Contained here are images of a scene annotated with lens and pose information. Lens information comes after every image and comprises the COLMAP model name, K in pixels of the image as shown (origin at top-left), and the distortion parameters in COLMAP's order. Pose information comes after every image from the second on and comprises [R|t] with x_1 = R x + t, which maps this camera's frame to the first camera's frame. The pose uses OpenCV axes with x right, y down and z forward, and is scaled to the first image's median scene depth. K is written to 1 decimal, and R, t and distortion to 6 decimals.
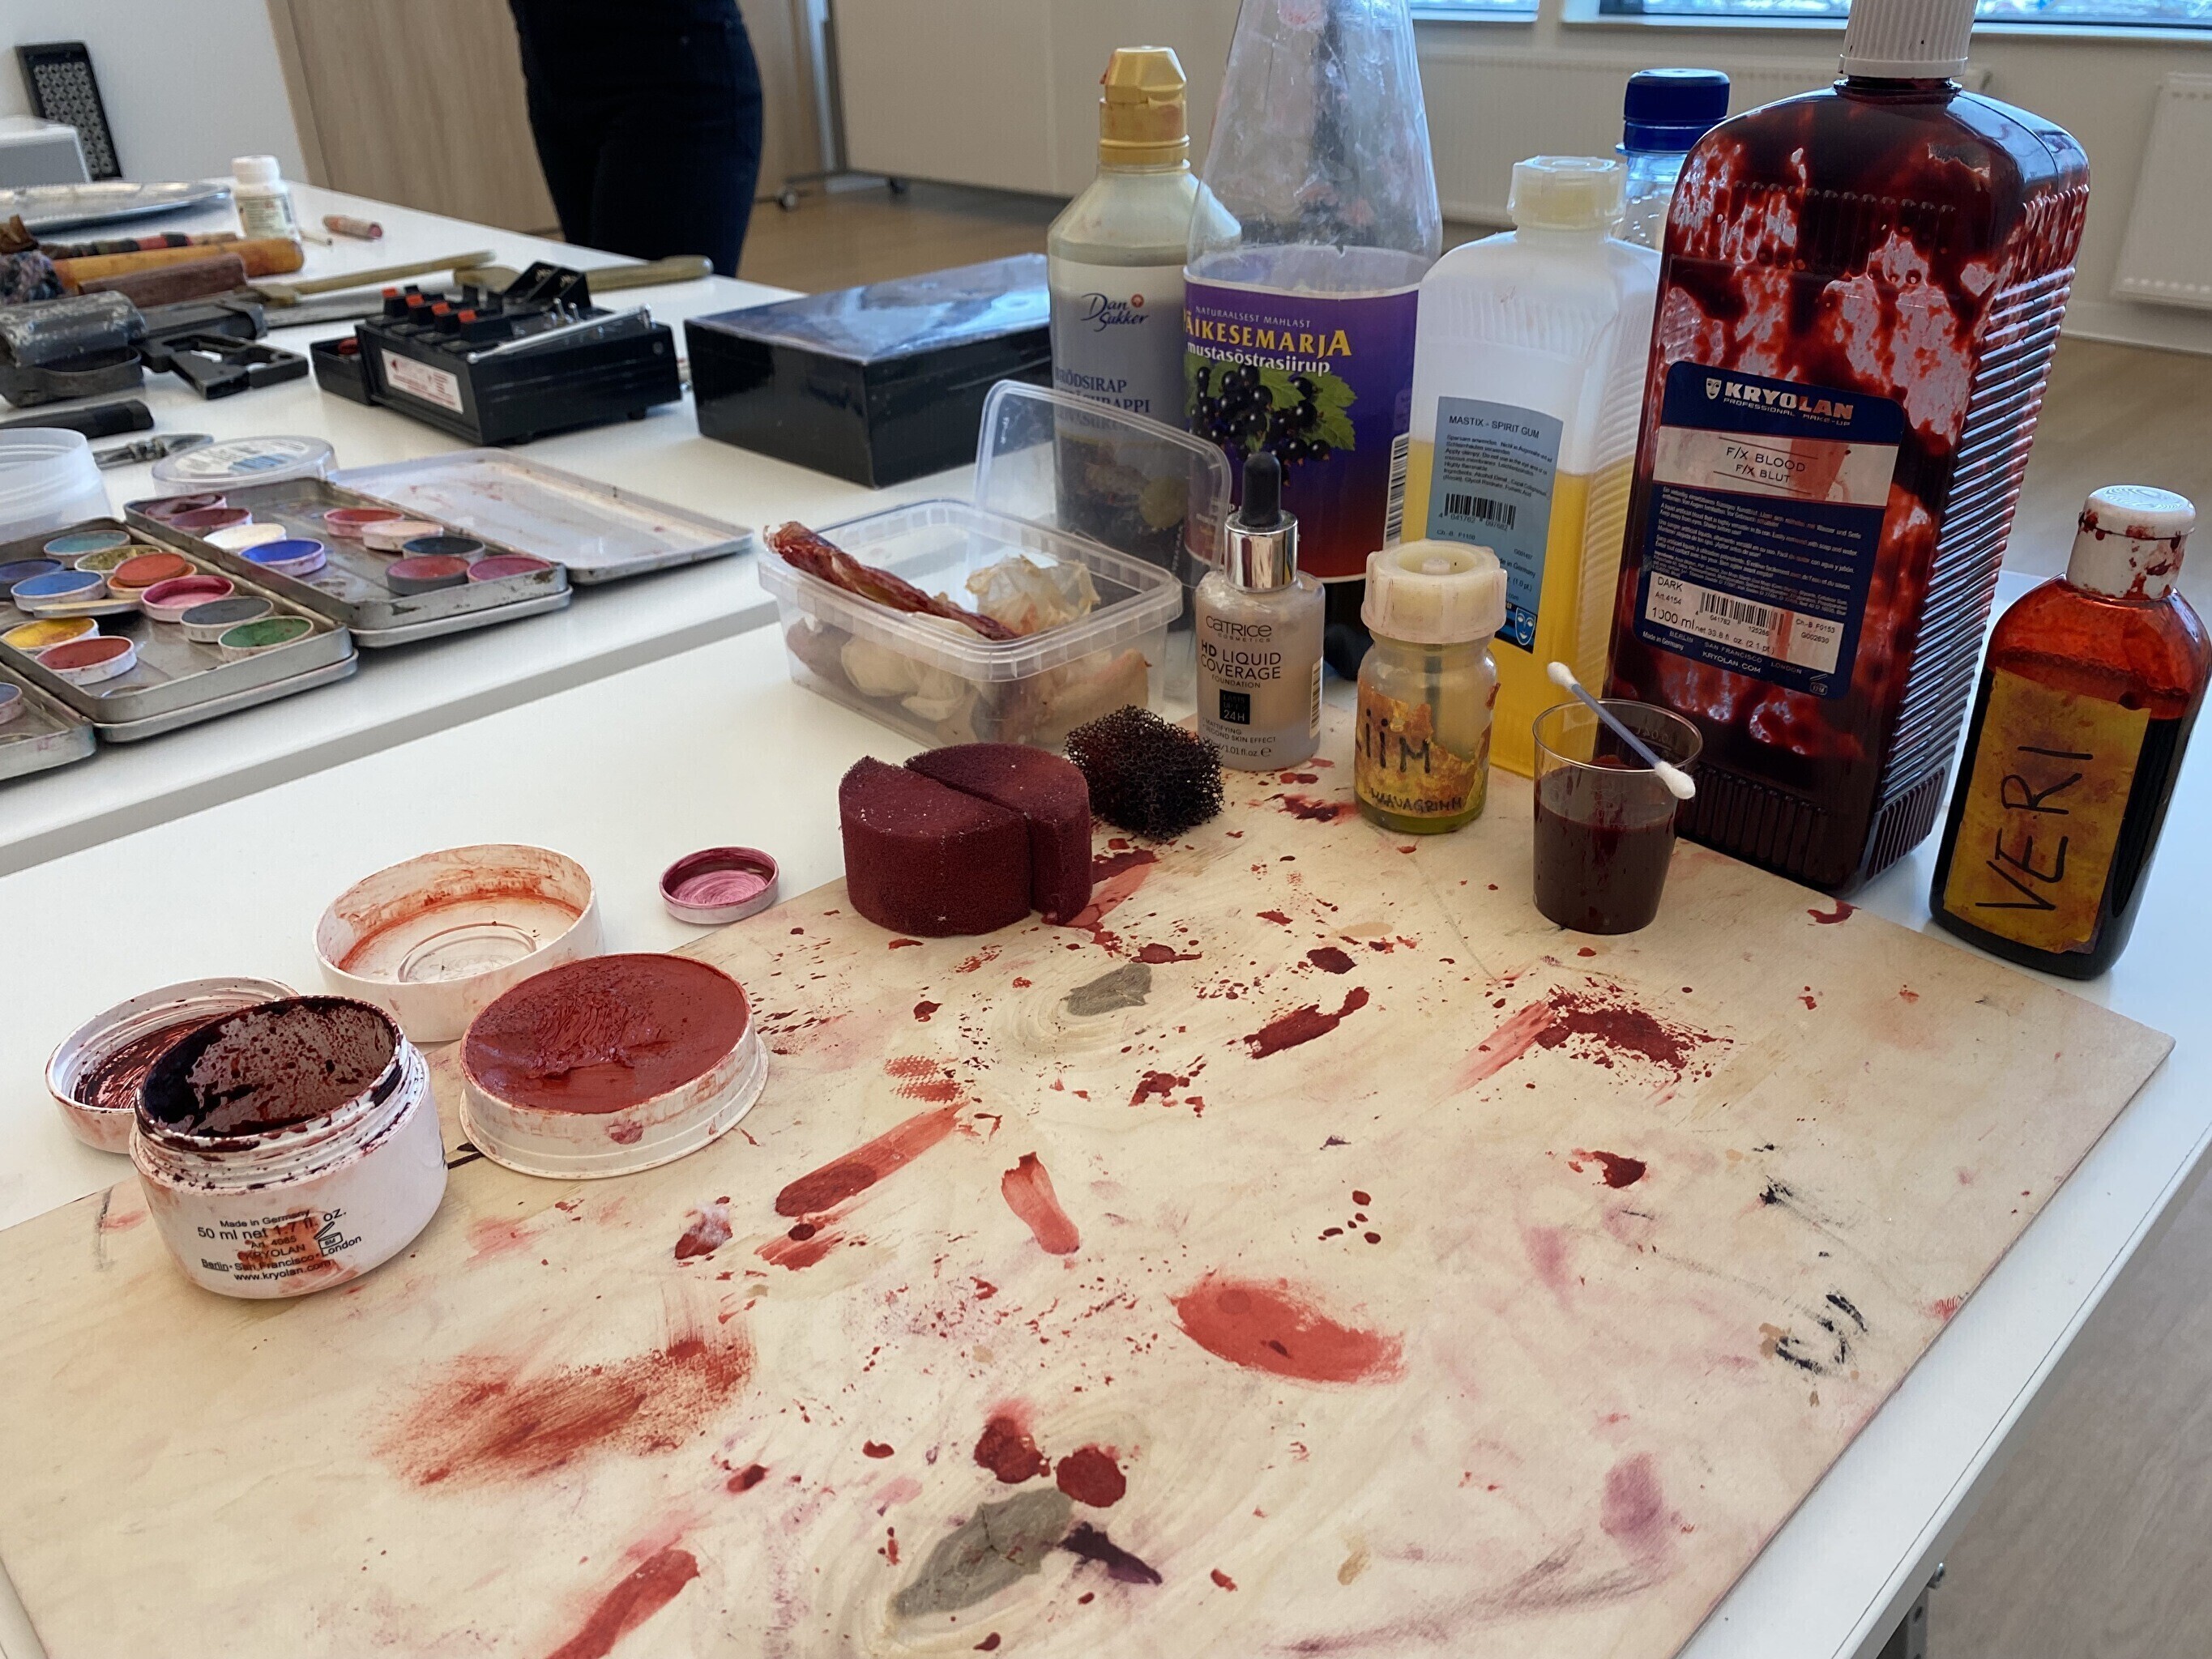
lens RADIAL K [[1678.4, 0, 1113.4], [0, 1678.4, 823.9], [0, 0, 1]] dist [0.010968, -0.008862]
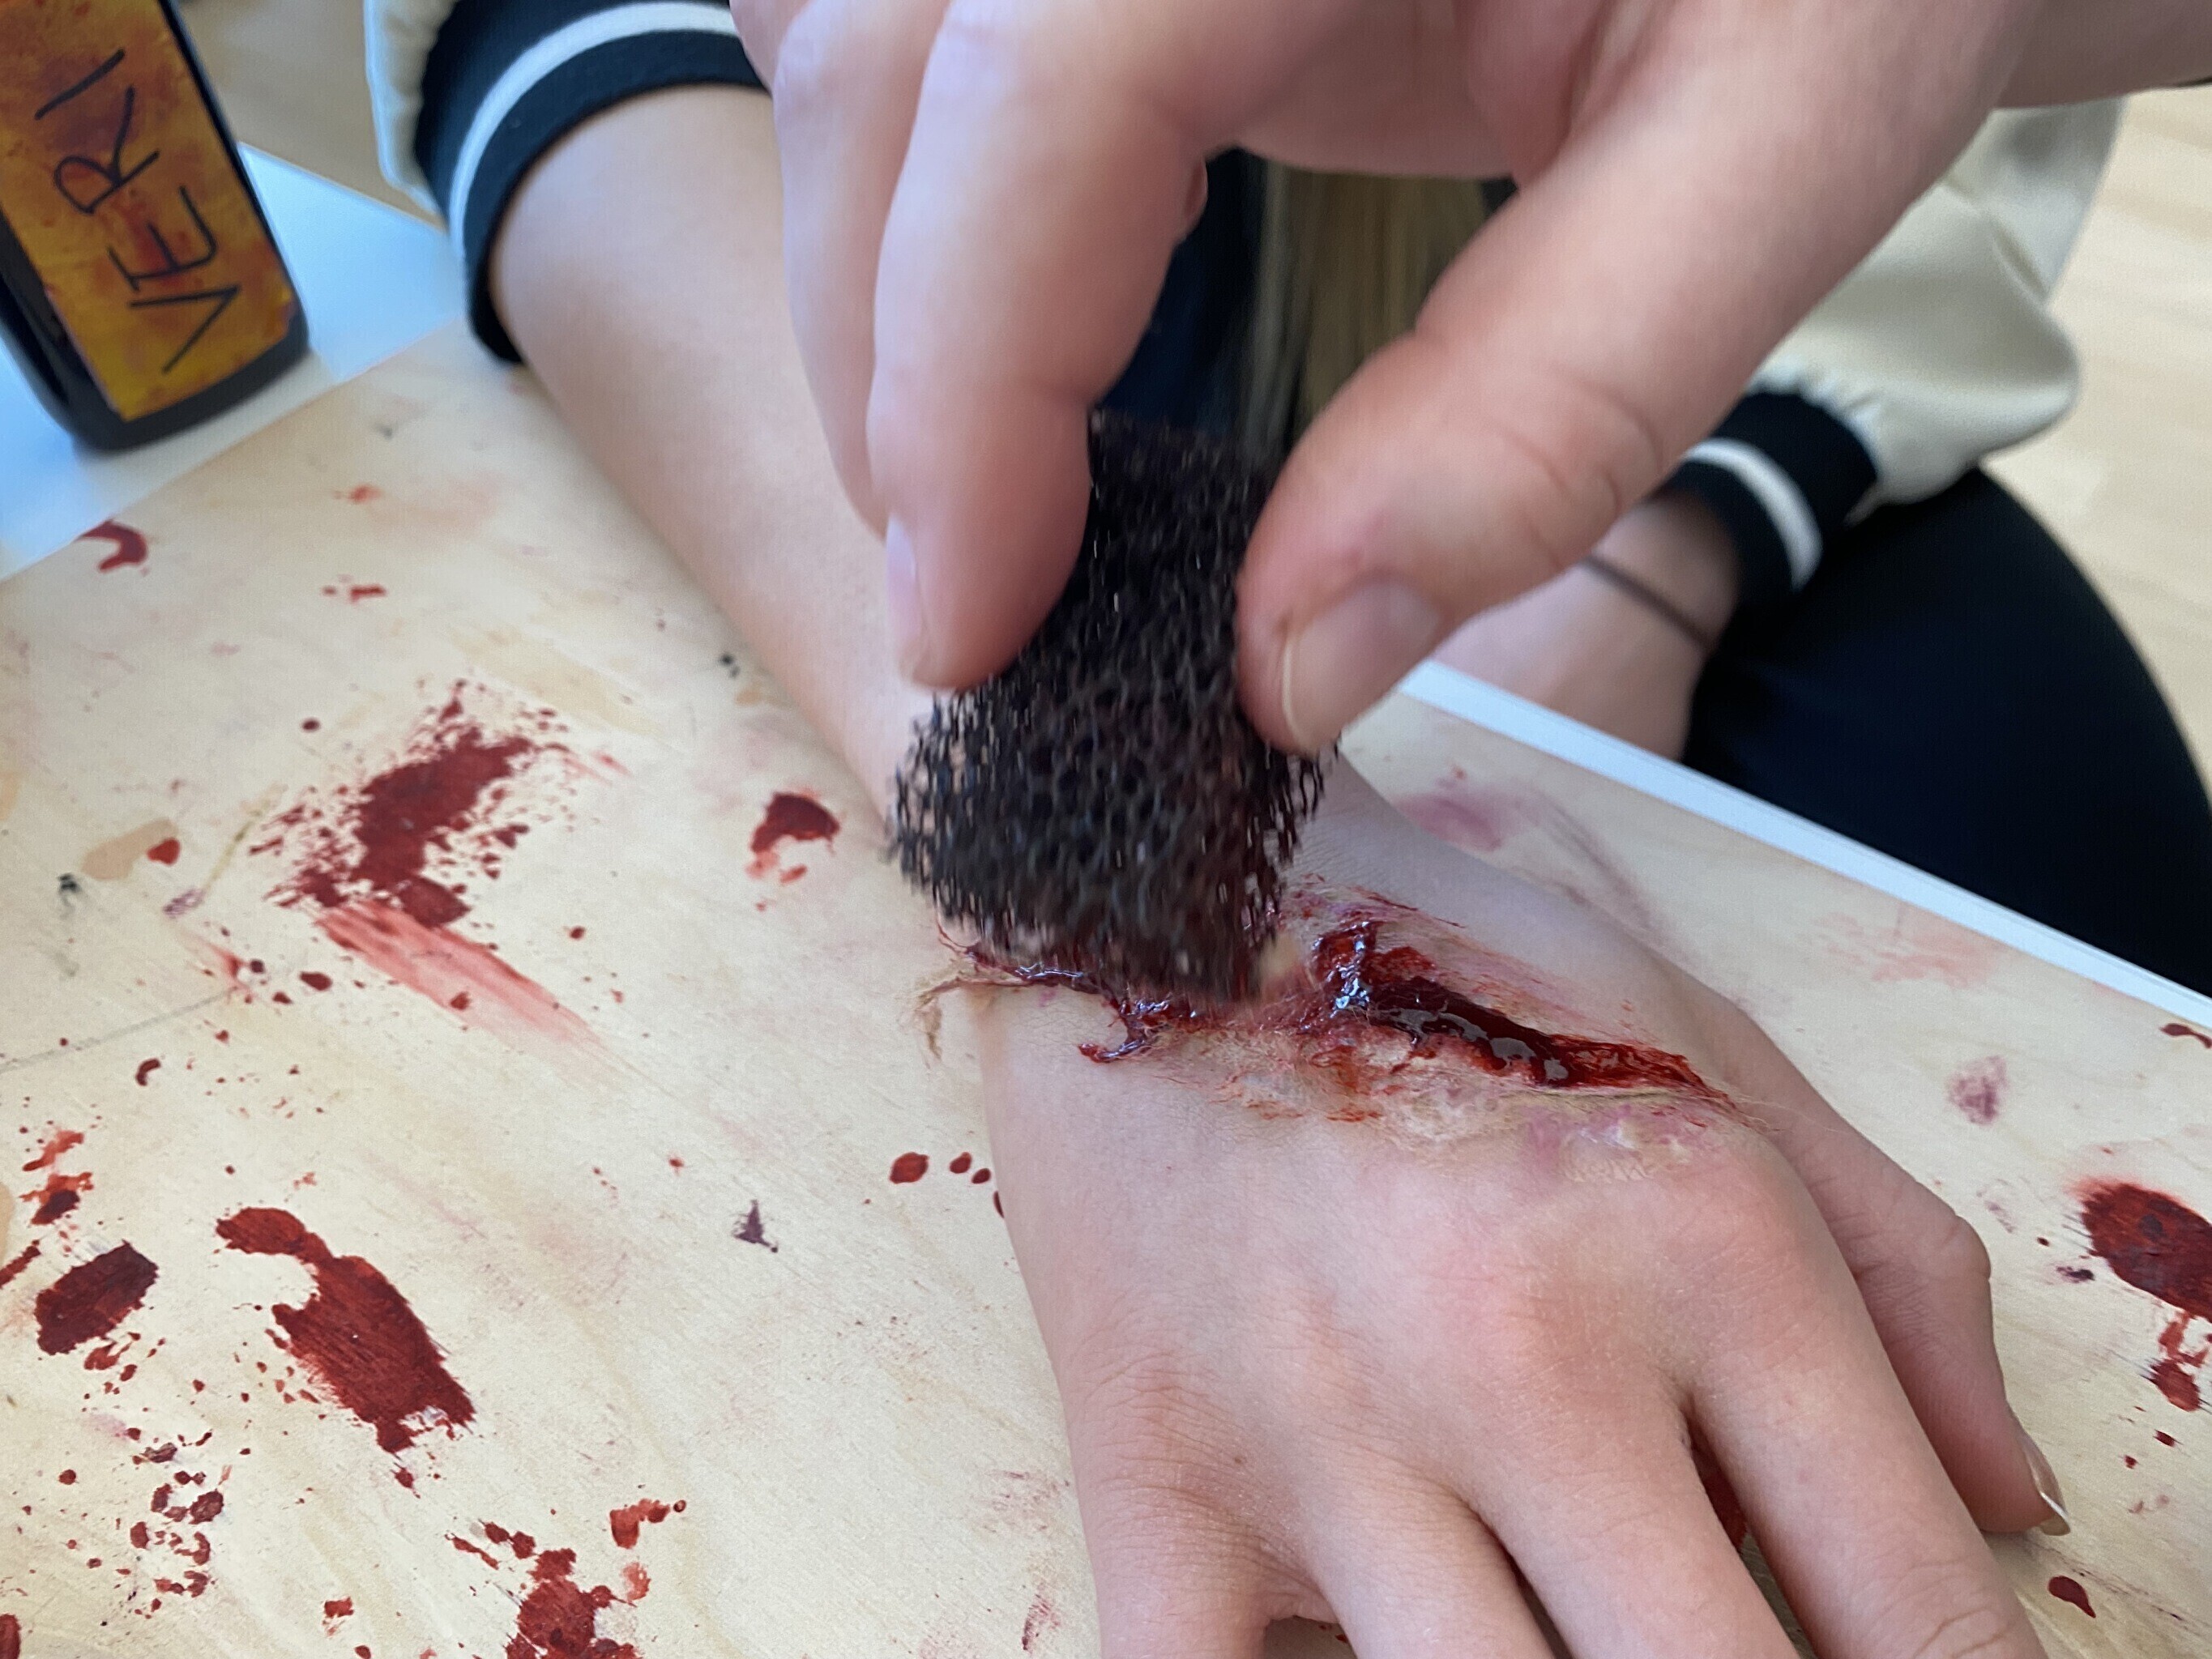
lens RADIAL K [[1678.4, 0, 1118.0], [0, 1678.4, 853.2], [0, 0, 1]] dist [0.010968, -0.008862]
pose [[-0.212994, -0.737570, 0.640800, -0.124868], [0.488921, 0.487371, 0.723482, -0.167629], [-0.845925, 0.467398, 0.256806, 0.661965]]
